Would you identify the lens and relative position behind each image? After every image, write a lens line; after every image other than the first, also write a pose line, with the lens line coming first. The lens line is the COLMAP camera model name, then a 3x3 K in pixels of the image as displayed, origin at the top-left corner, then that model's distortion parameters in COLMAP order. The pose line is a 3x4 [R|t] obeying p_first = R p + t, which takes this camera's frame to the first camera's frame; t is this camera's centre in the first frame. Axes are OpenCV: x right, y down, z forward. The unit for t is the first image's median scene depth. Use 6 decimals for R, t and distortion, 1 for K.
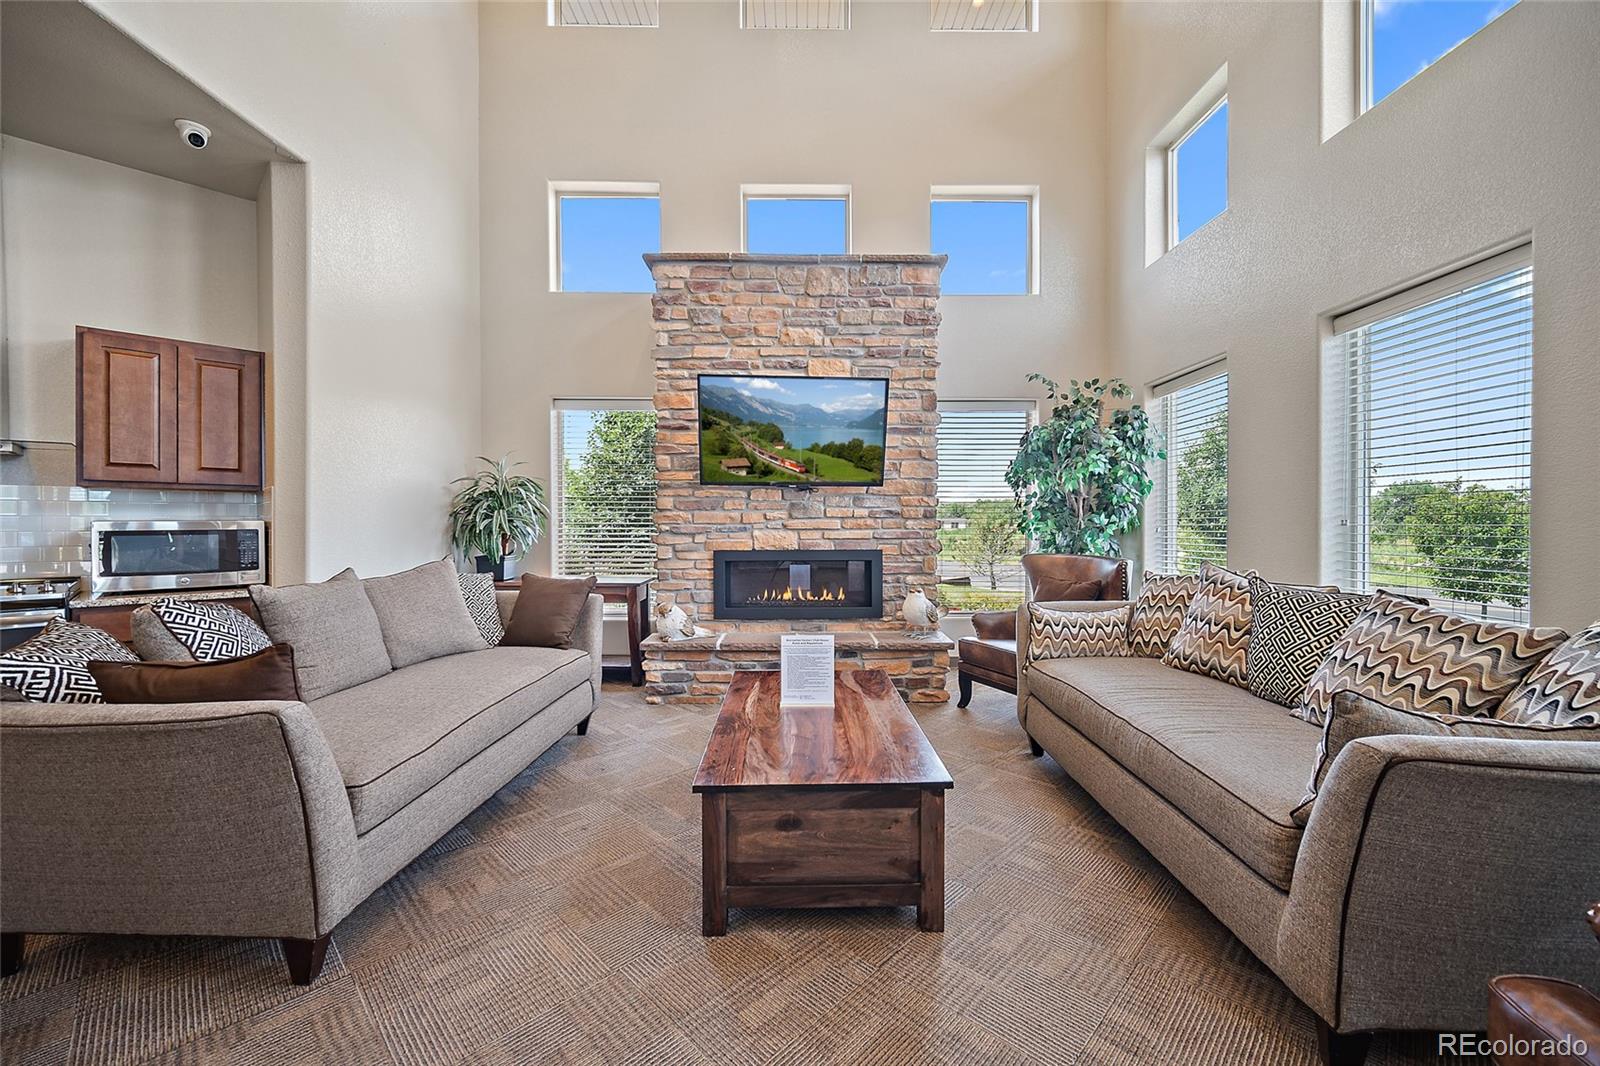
lens RADIAL K [[638.1, 0, 804.9], [0, 638.1, 535.1], [0, 0, 1]] dist [-0.000840, 0.000041]
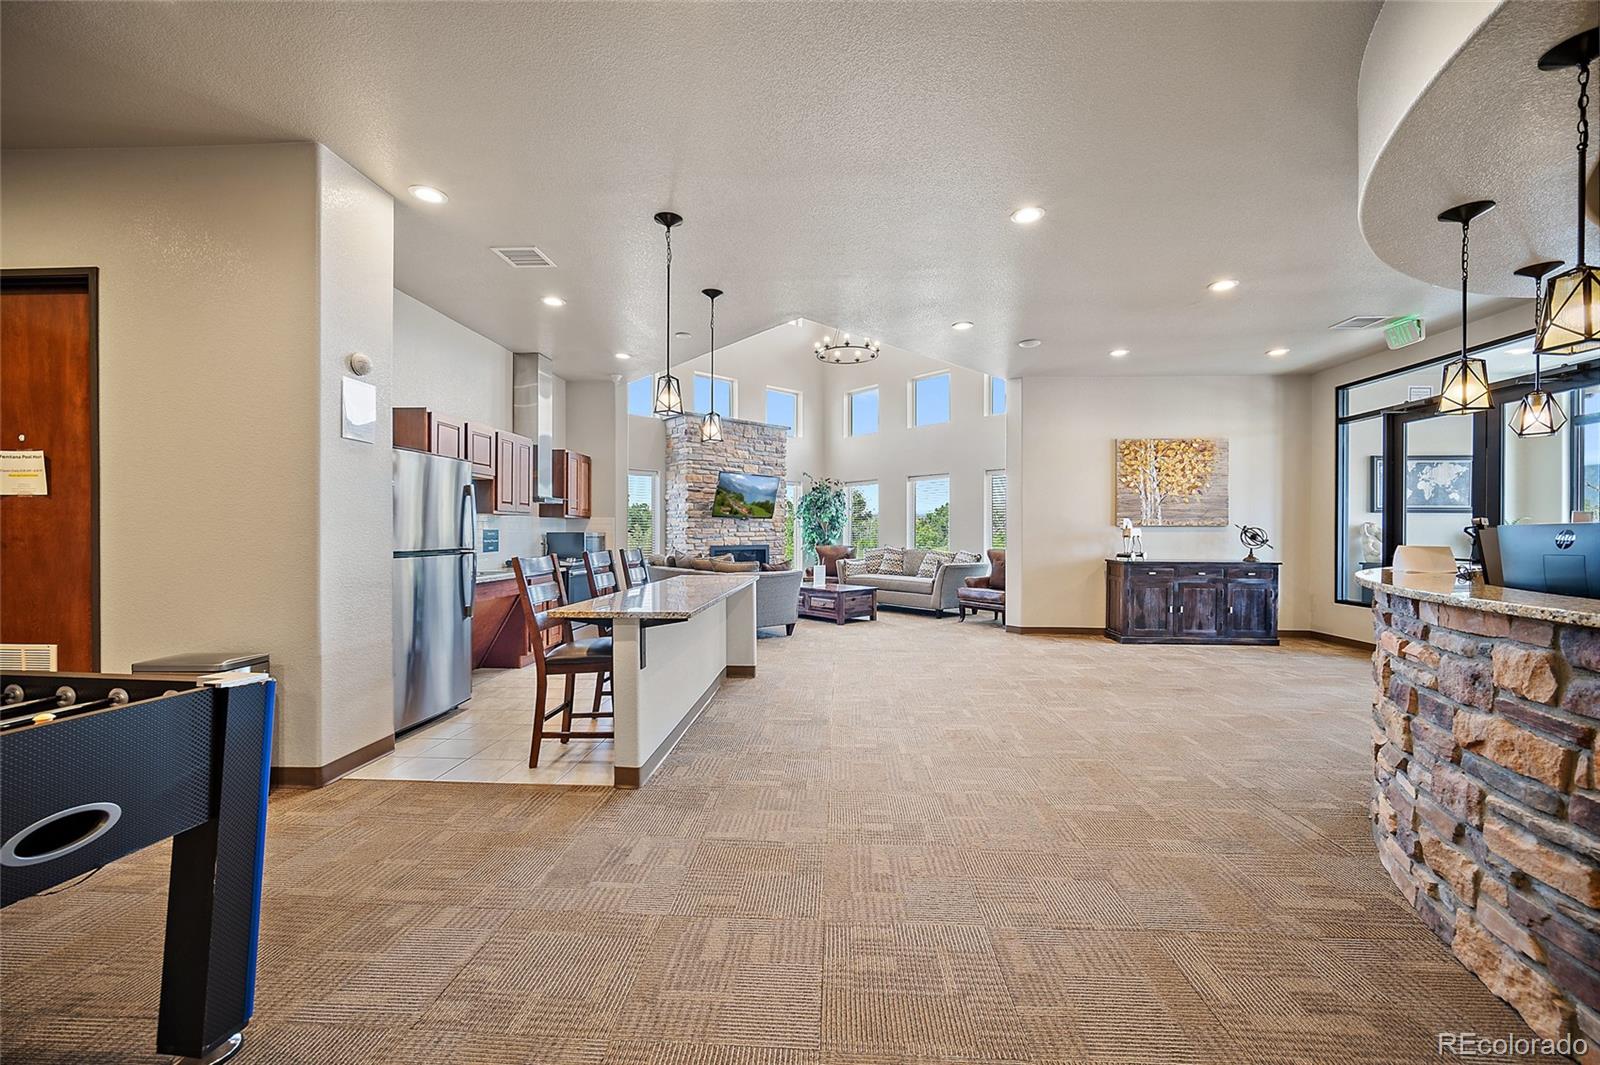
lens RADIAL K [[638.1, 0, 804.9], [0, 638.1, 534.6], [0, 0, 1]] dist [-0.000840, 0.000041]
pose [[0.756144, -0.000378, 0.654405, -1.347804], [0.001330, 0.999999, -0.000960, -0.013780], [-0.654404, 0.001596, 0.756144, -0.915393]]
